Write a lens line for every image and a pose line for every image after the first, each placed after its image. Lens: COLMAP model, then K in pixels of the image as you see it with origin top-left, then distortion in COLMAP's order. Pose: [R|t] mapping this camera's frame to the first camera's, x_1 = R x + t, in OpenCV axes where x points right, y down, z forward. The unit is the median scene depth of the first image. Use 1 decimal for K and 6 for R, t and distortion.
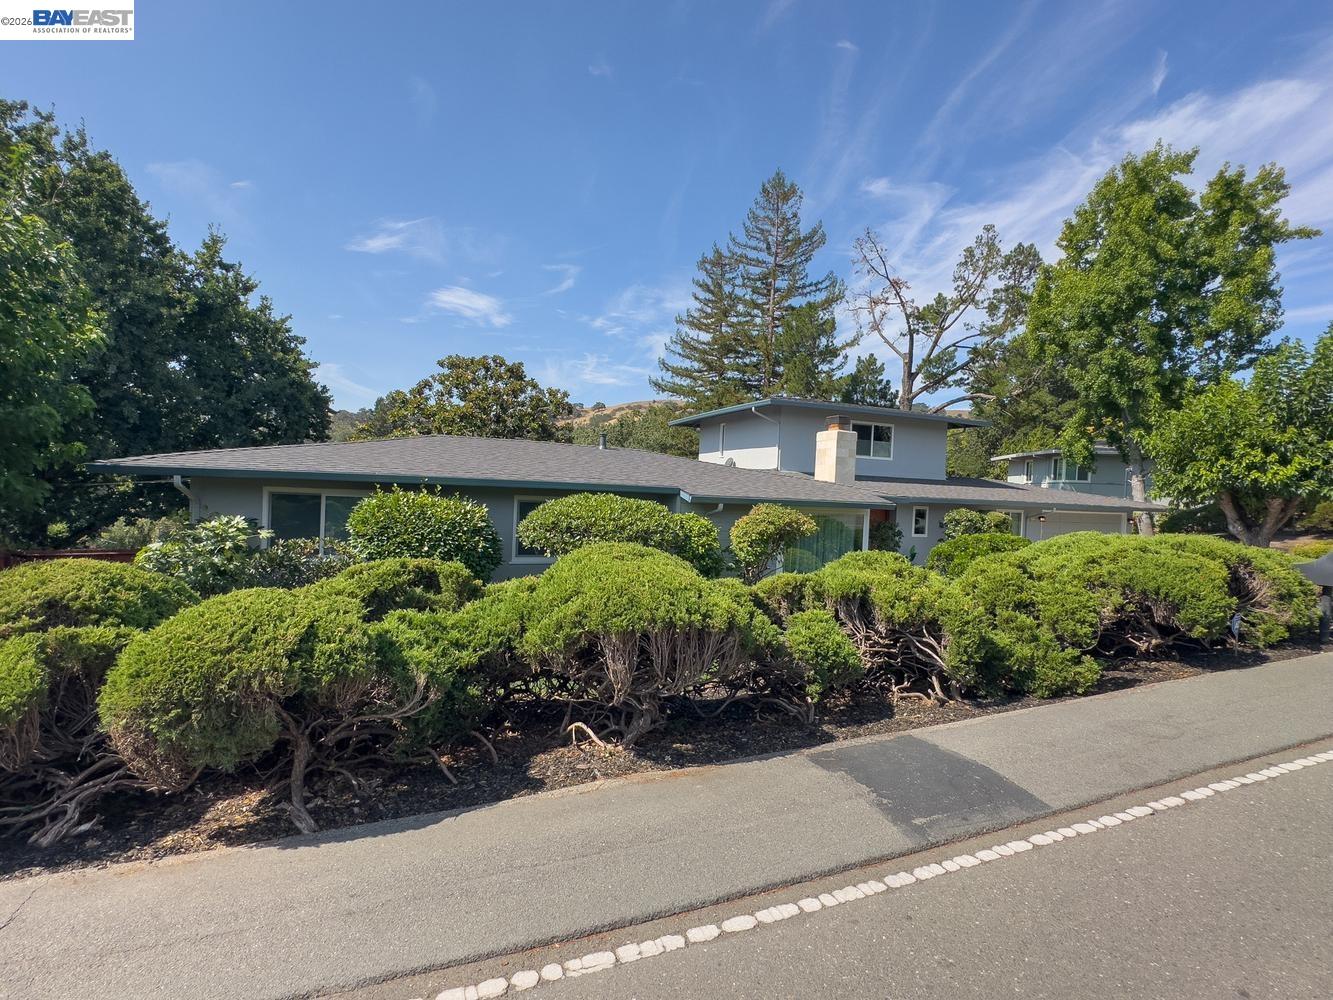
lens RADIAL K [[659.9, 0, 666.5], [0, 659.9, 500.0], [0, 0, 1]] dist [0.007692, 0.000336]
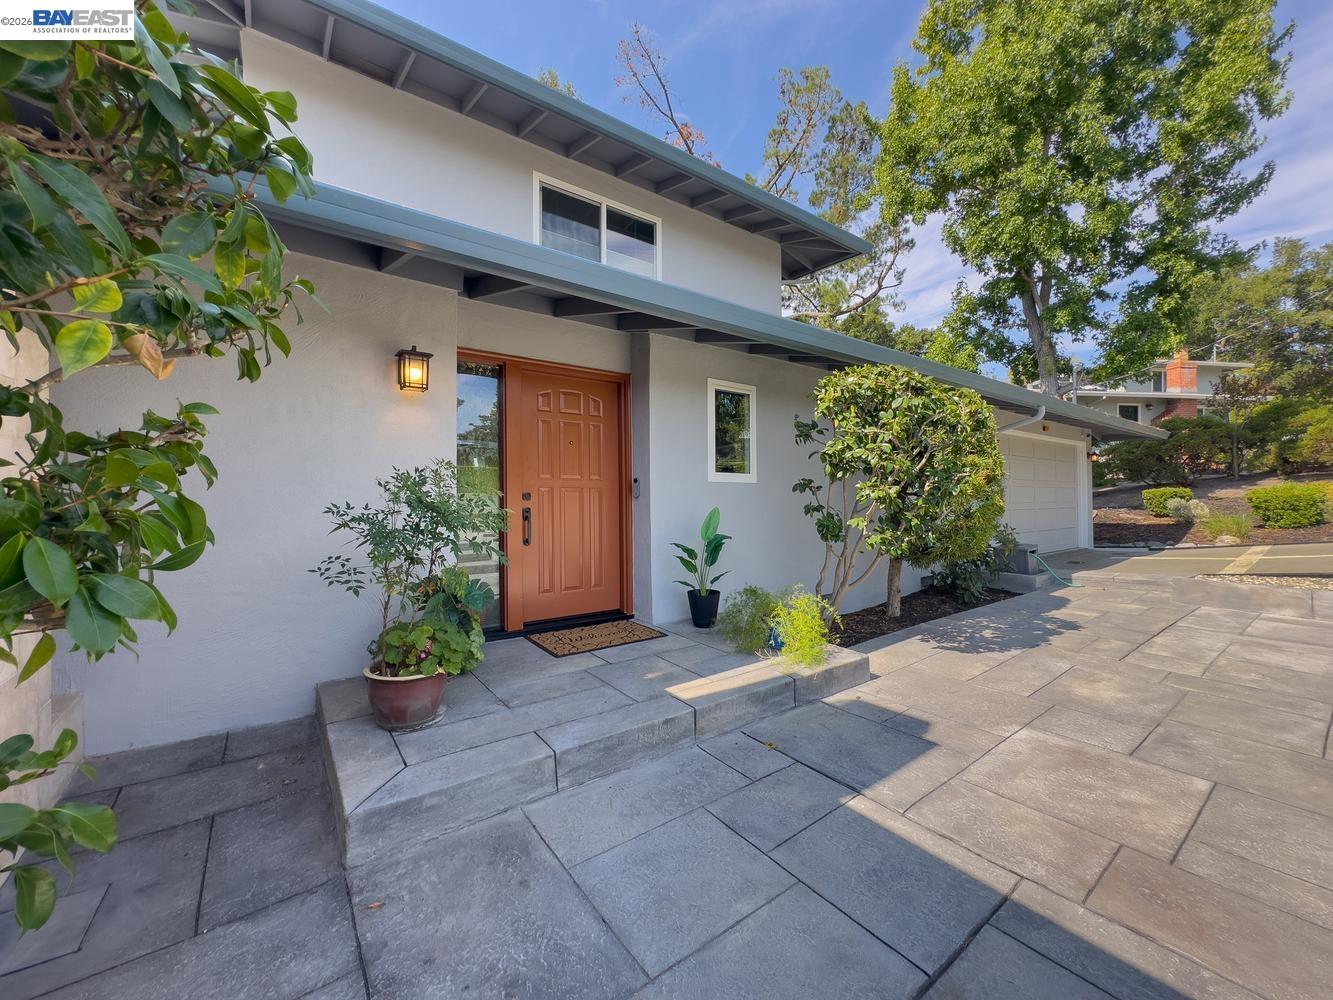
lens RADIAL K [[546.6, 0, 666.5], [0, 546.6, 500.0], [0, 0, 1]] dist [-0.000156, 0.000194]
pose [[0.972009, -0.047696, 0.230051, 0.160449], [0.050955, 0.998667, -0.008244, 0.034326], [-0.229351, 0.019735, 0.973144, 0.414641]]
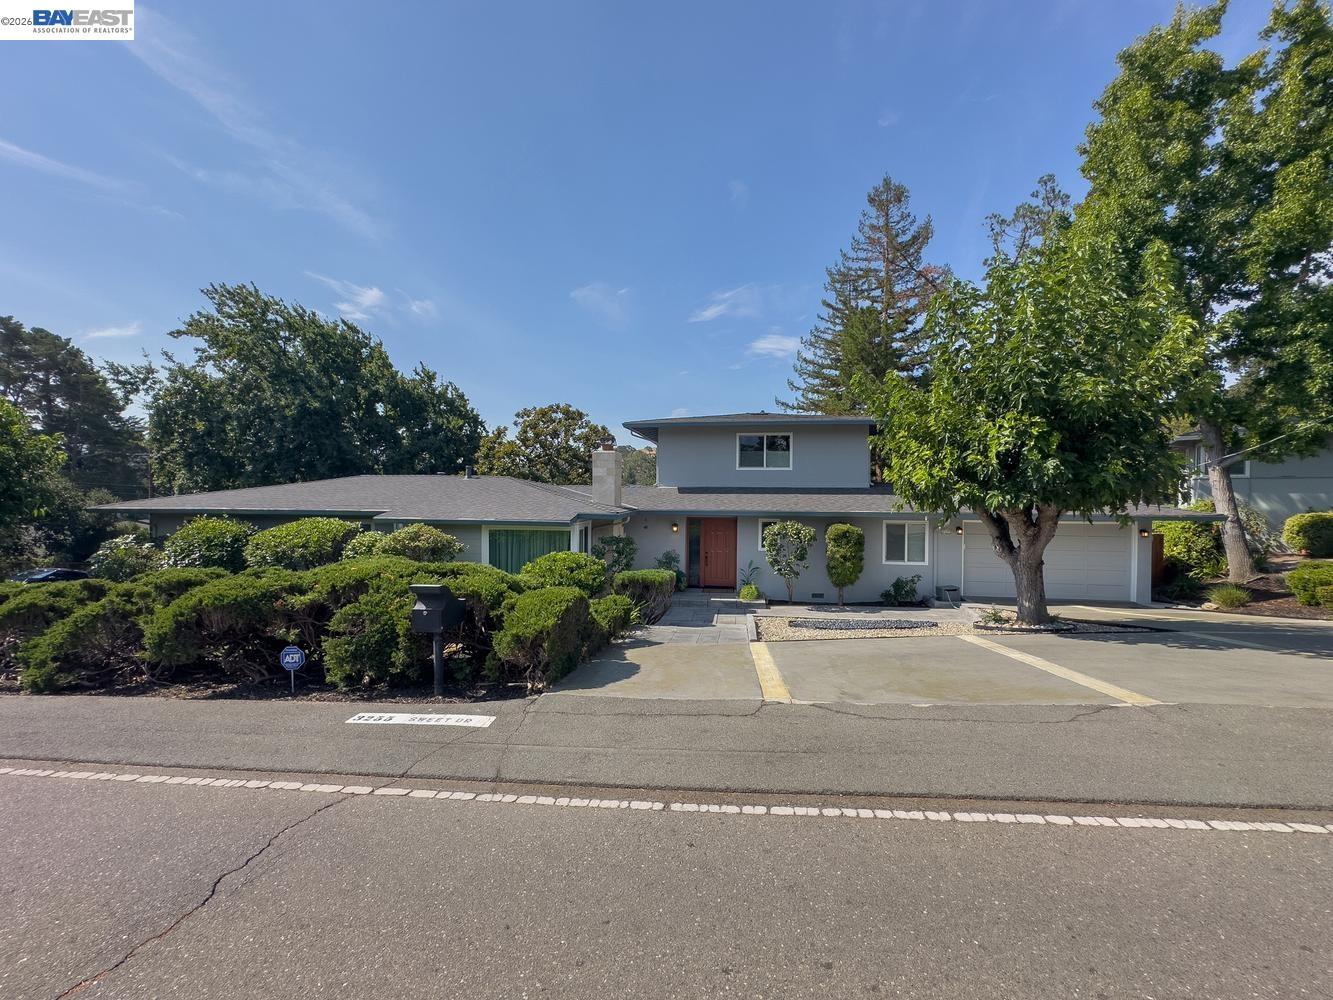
lens RADIAL K [[556.6, 0, 668.0], [0, 556.6, 517.4], [0, 0, 1]] dist [-0.002287, -0.000214]
pose [[0.863943, -0.013233, -0.503416, 0.359503], [0.021989, 0.999693, 0.011458, -0.002478], [0.503110, -0.020969, 0.863968, 0.124227]]
